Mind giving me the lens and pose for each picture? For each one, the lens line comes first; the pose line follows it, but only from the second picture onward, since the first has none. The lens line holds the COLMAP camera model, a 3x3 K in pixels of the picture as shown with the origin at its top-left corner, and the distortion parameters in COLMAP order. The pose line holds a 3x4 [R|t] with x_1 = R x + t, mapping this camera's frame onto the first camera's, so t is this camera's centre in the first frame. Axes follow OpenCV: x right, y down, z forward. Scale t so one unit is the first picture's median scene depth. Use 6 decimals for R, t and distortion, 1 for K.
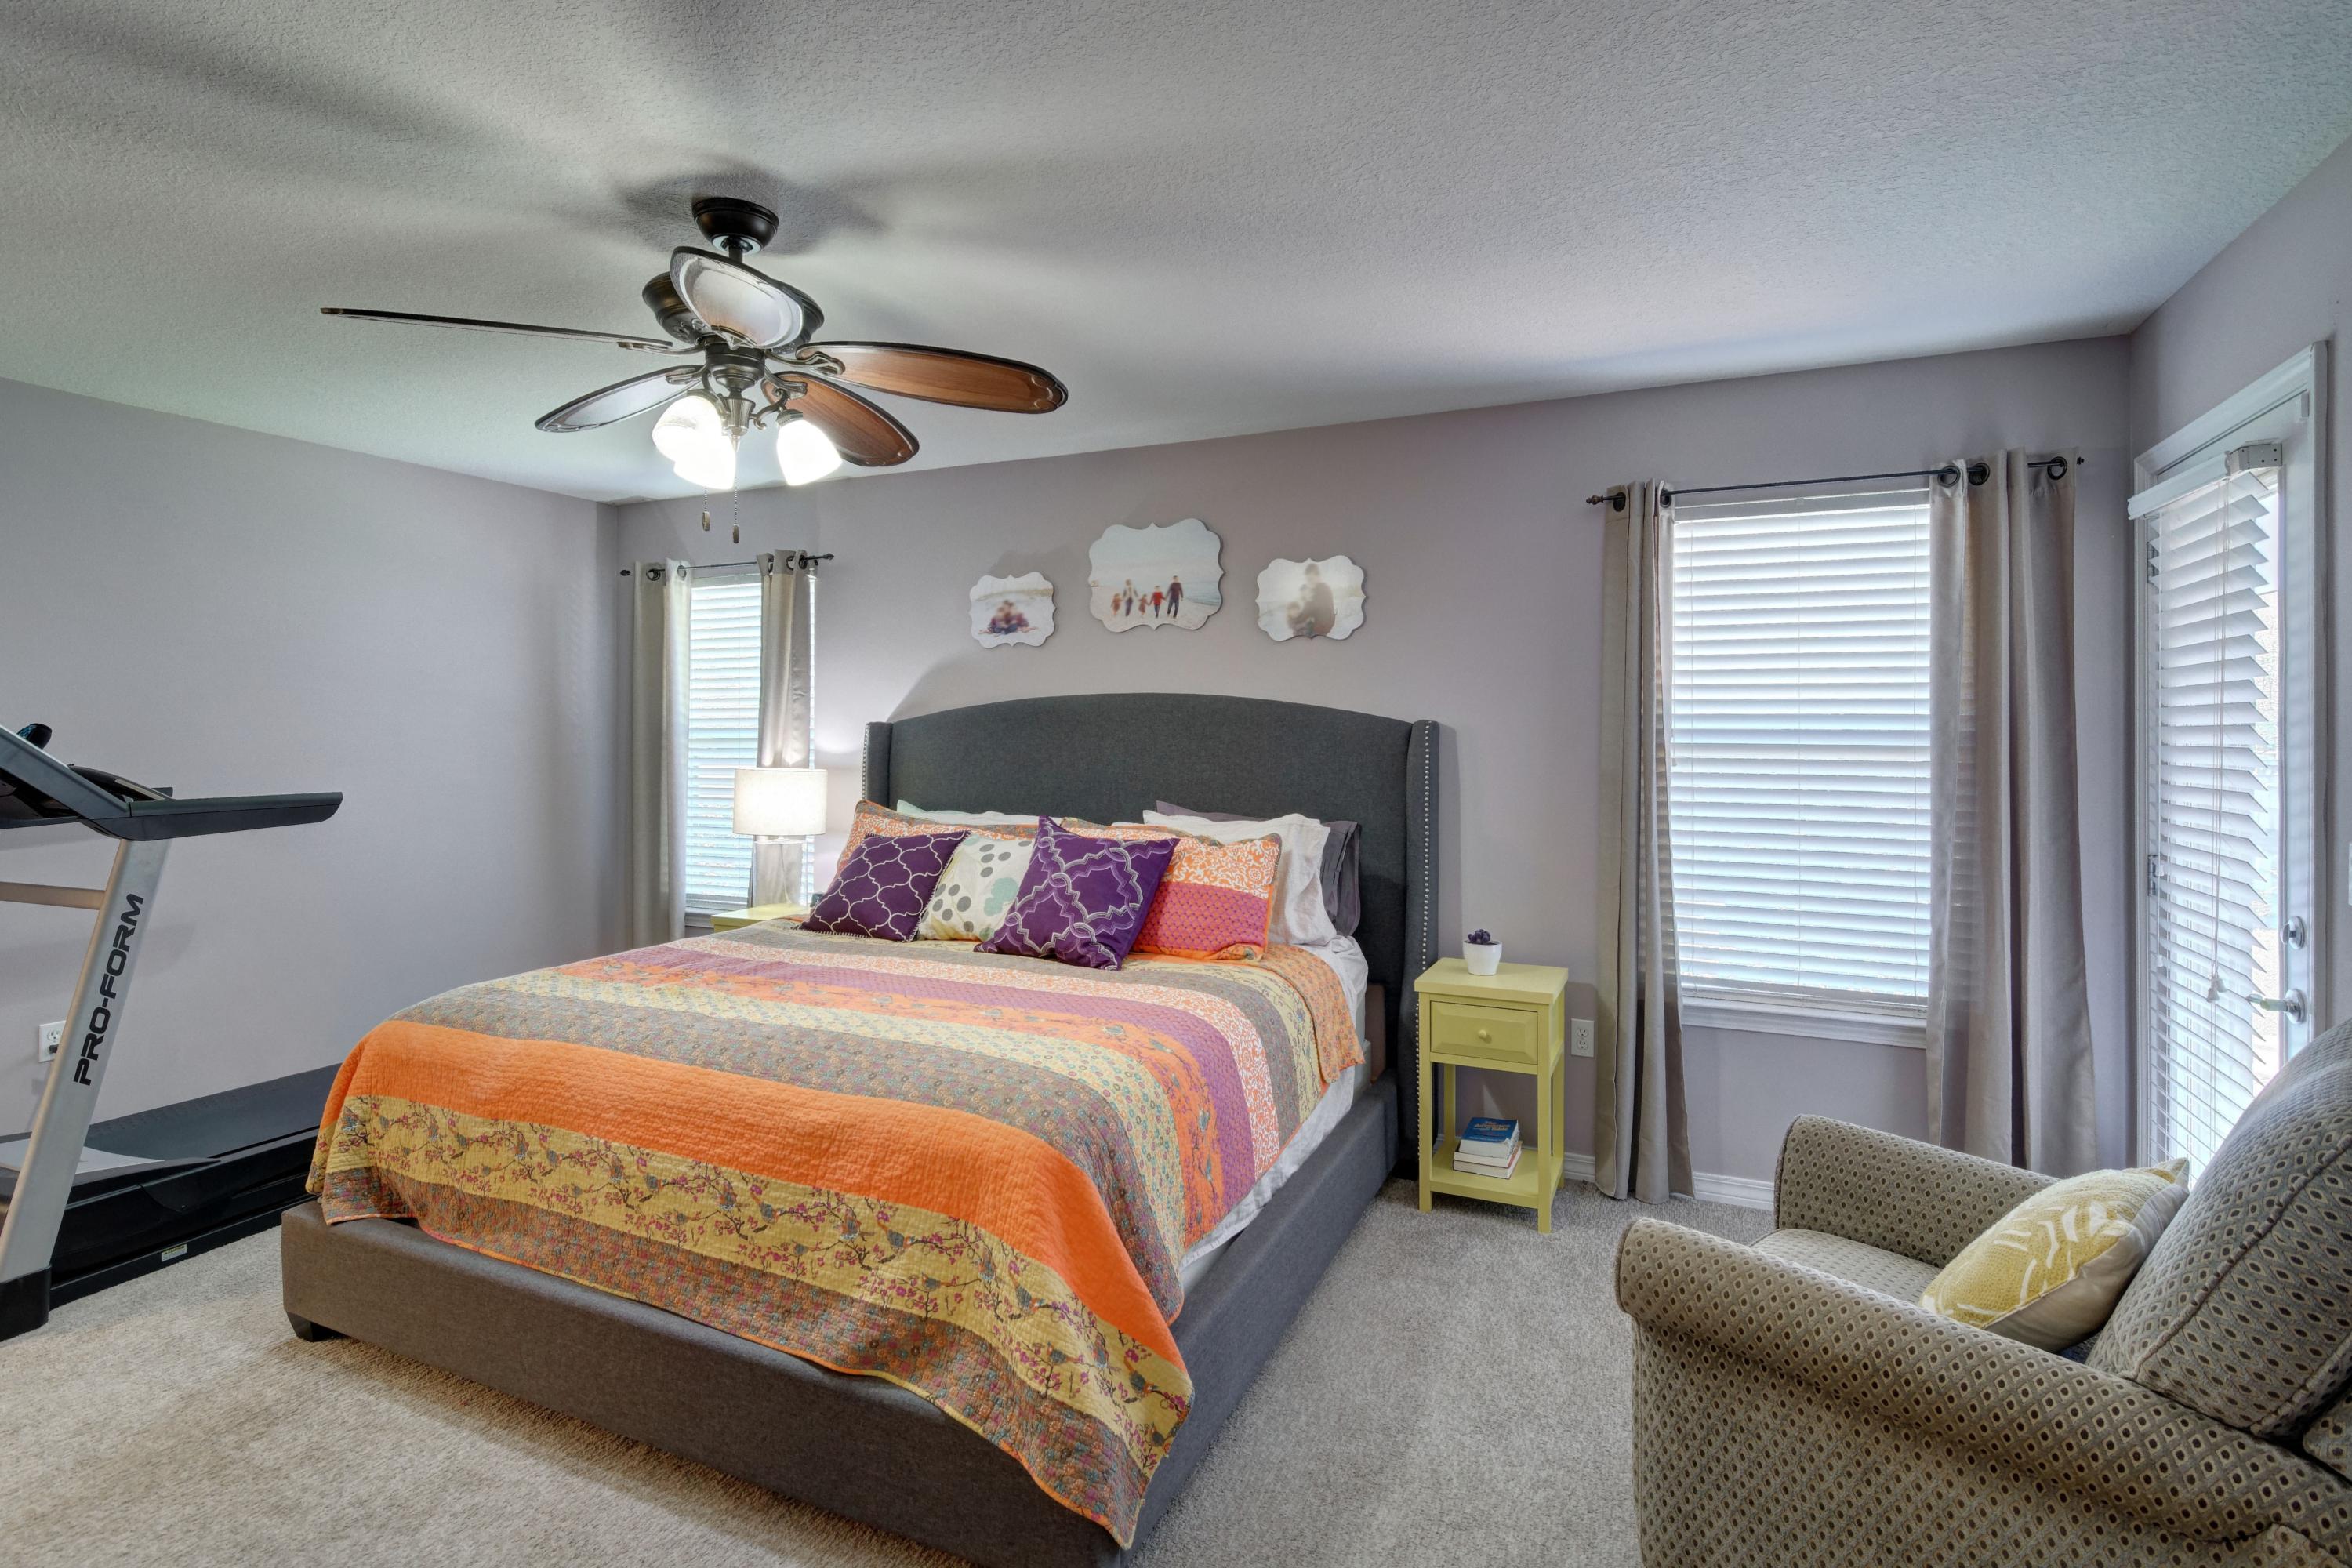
lens RADIAL K [[1142.2, 0, 1179.7], [0, 1142.2, 729.1], [0, 0, 1]] dist [0.001767, -0.000545]
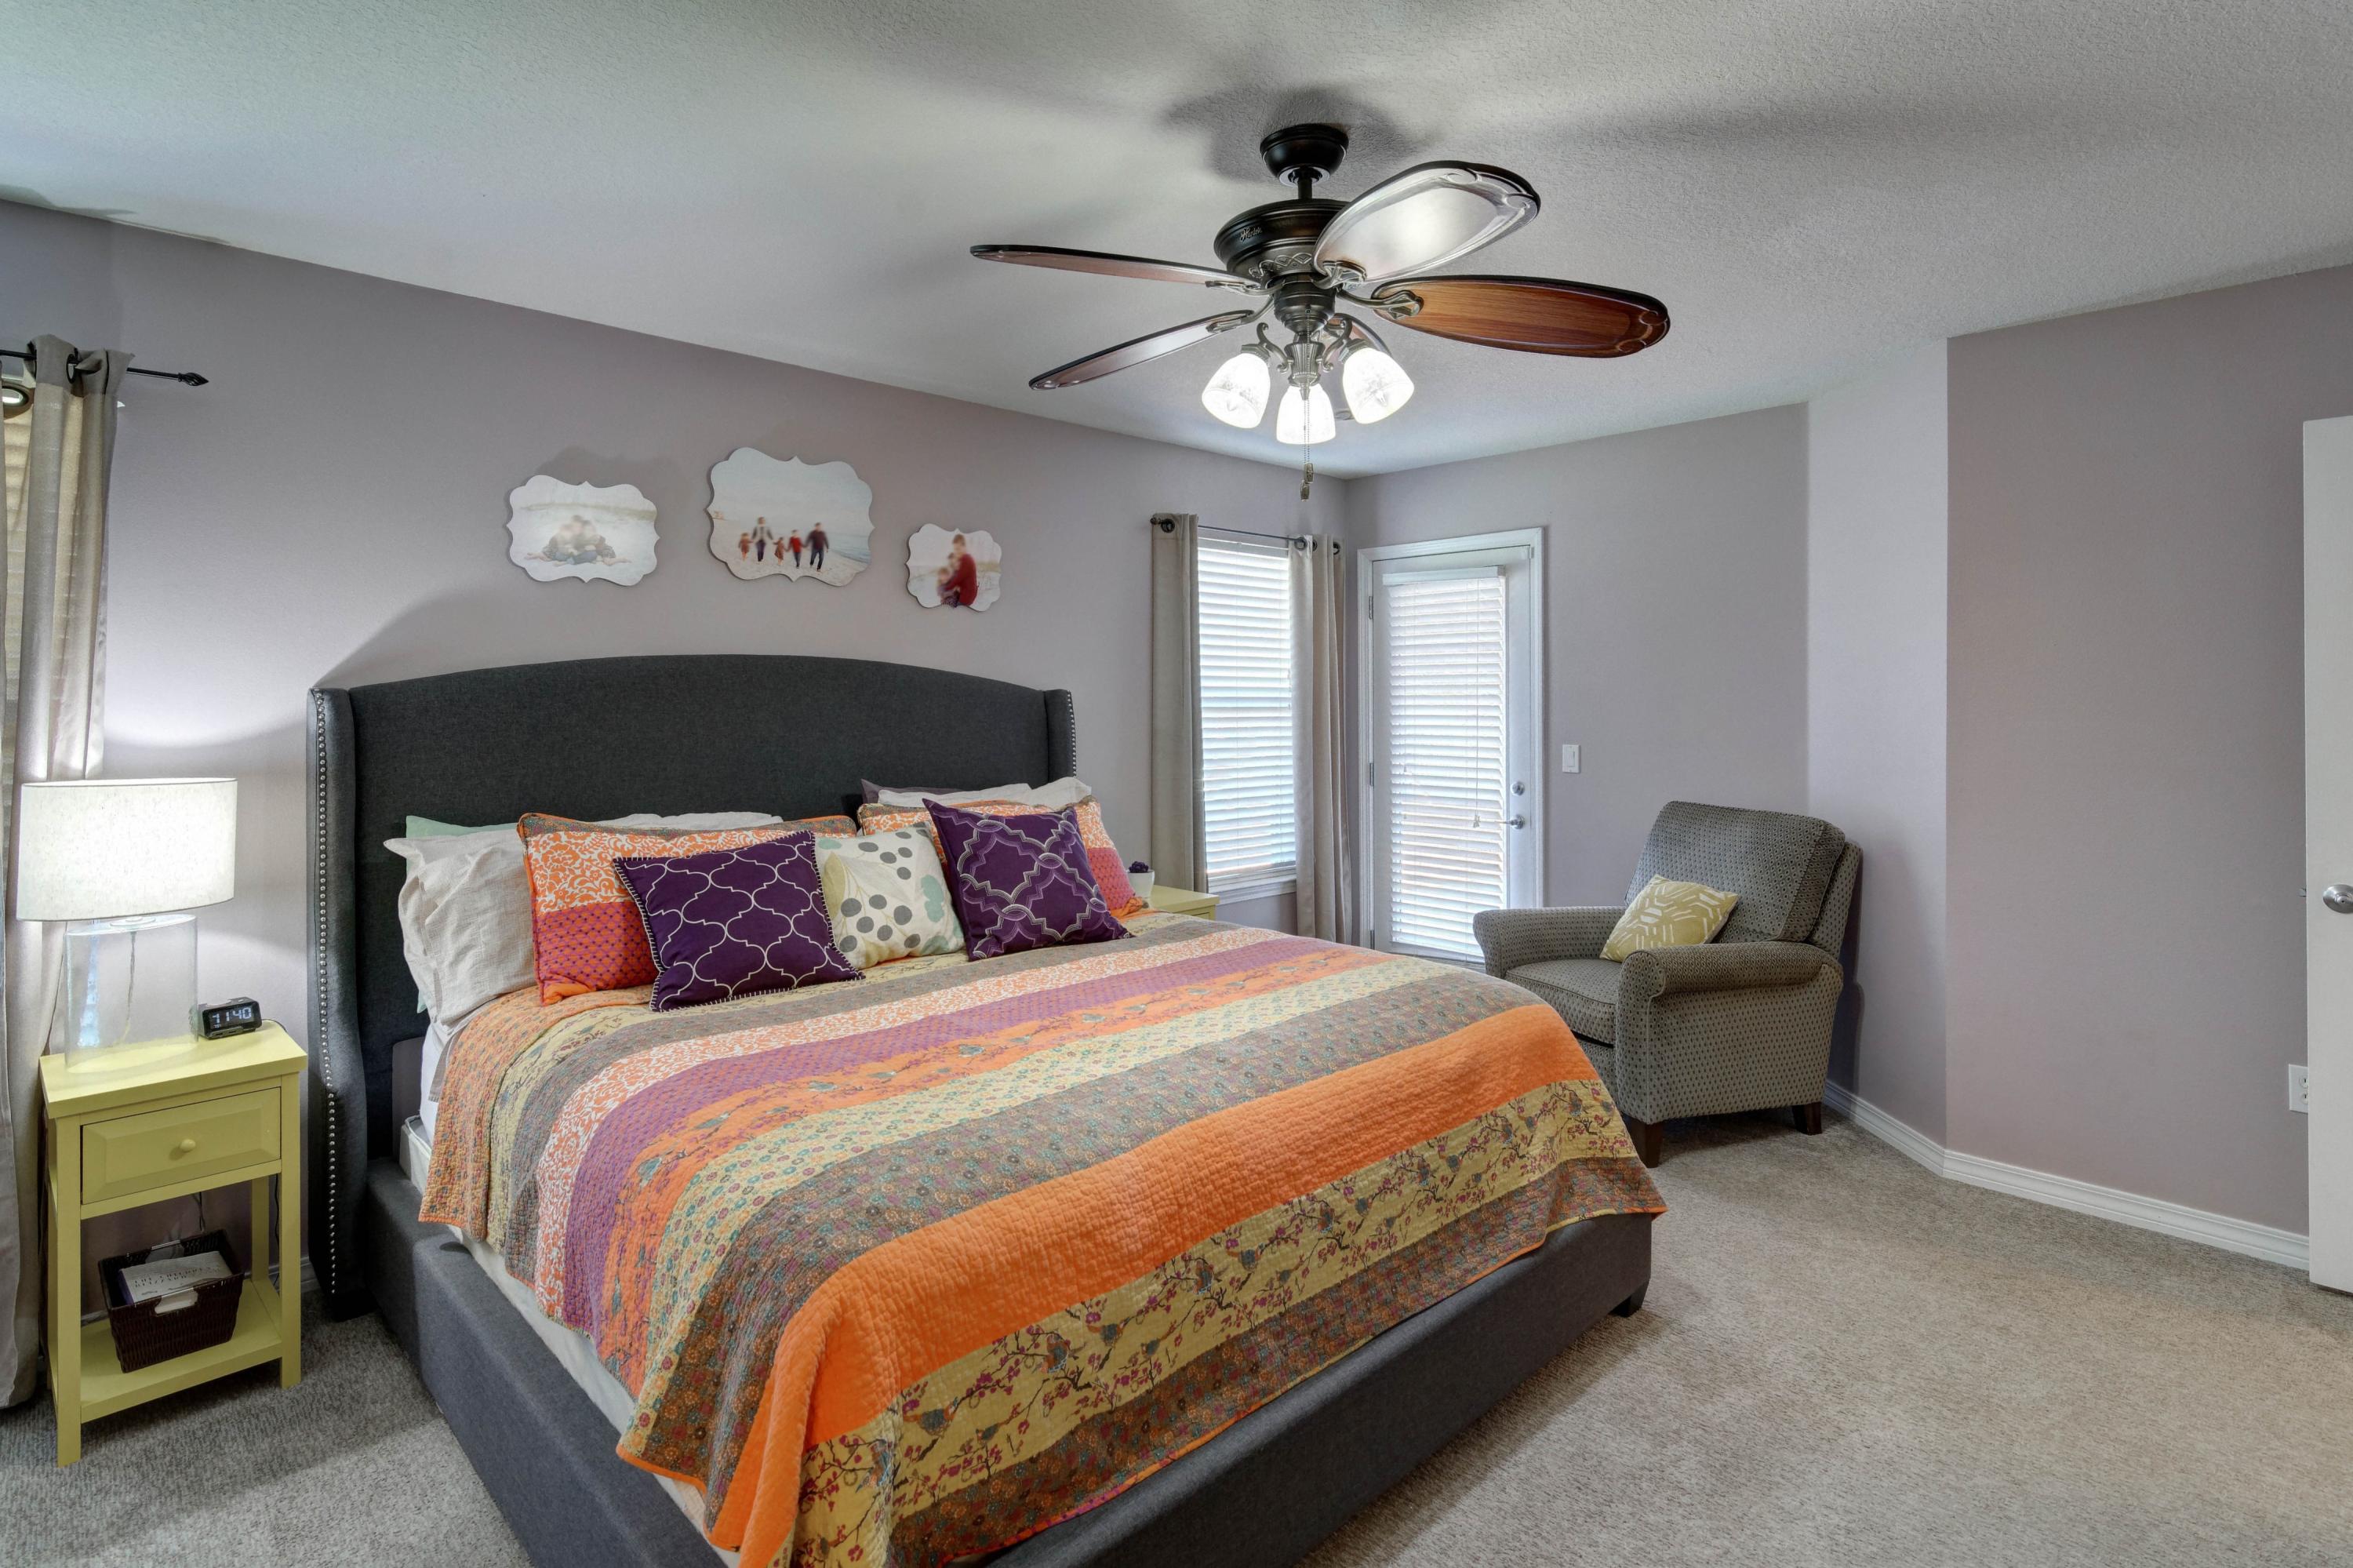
lens RADIAL K [[1149.7, 0, 1174.8], [0, 1149.7, 689.6], [0, 0, 1]] dist [0.004273, 0.000110]
pose [[0.375504, 0.002254, 0.926818, -0.873921], [-0.000587, 0.999997, -0.002194, -0.005845], [-0.926821, 0.000280, 0.375504, 0.510525]]
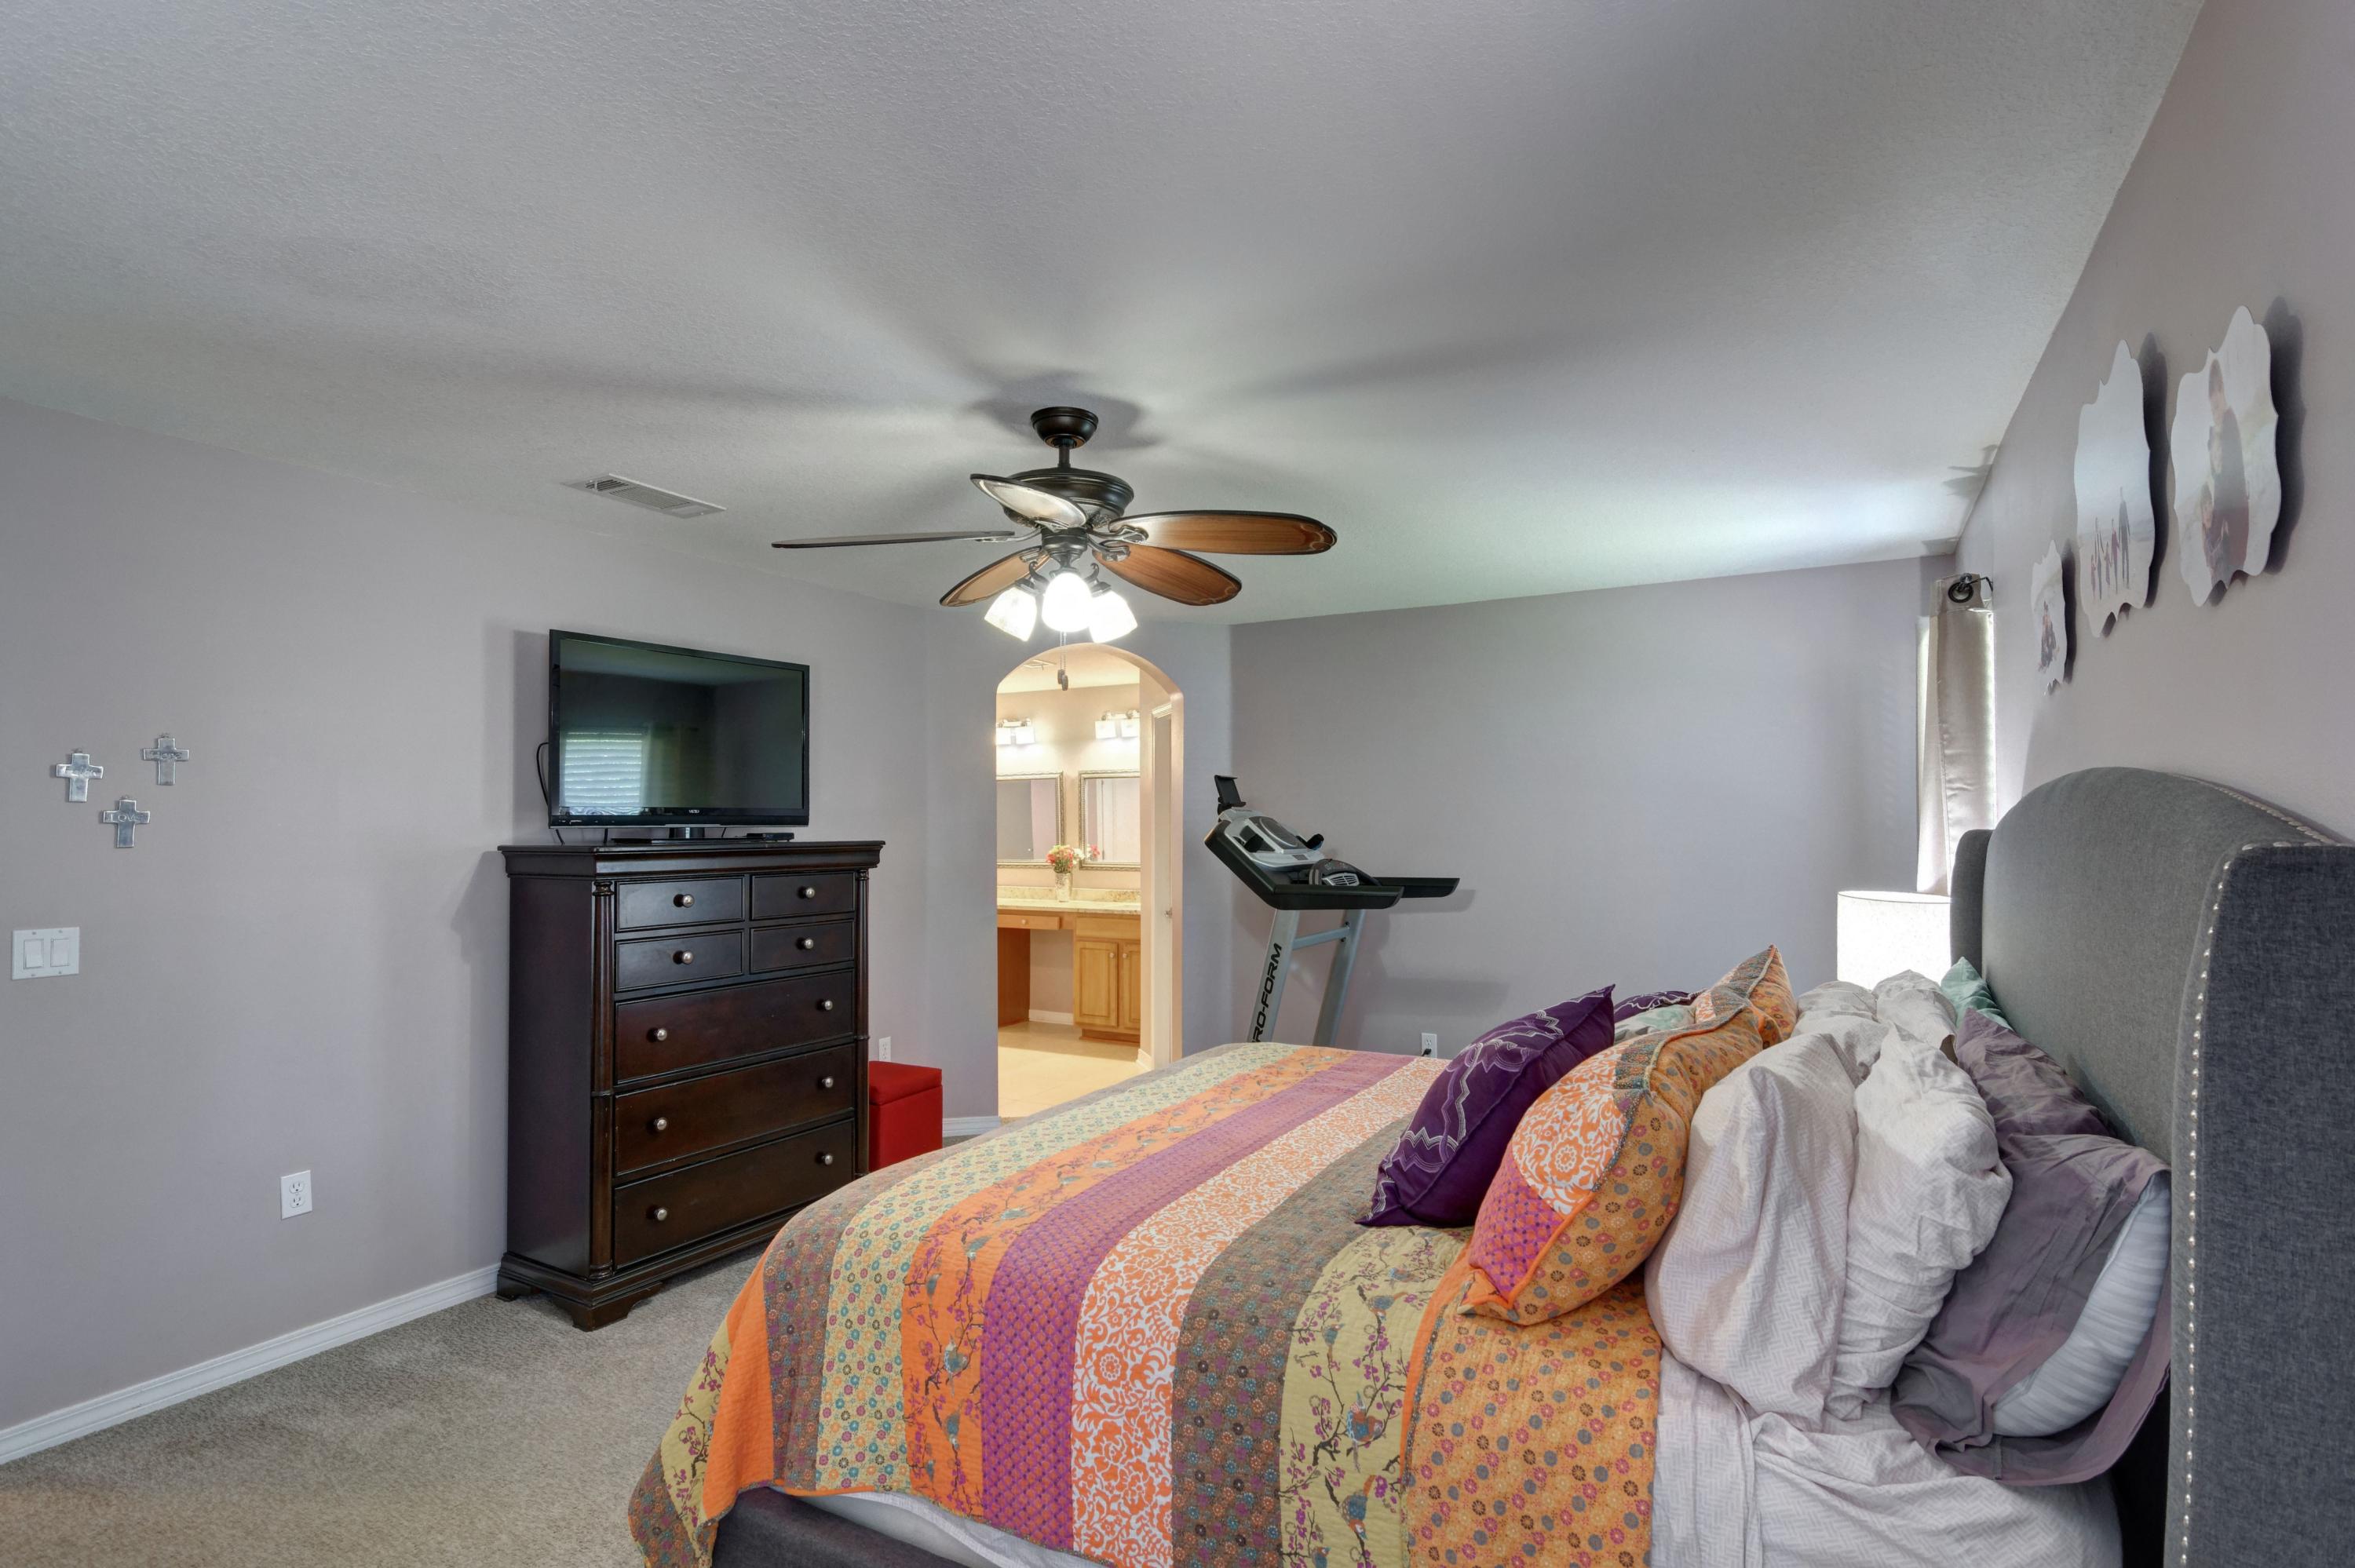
lens RADIAL K [[1160.8, 0, 1194.6], [0, 1160.8, 778.7], [0, 0, 1]] dist [0.000306, -0.000524]
pose [[-0.089701, -0.040058, -0.995163, 0.549215], [0.002492, 0.999179, -0.040444, -0.012284], [0.995966, -0.006108, -0.089527, 0.851741]]
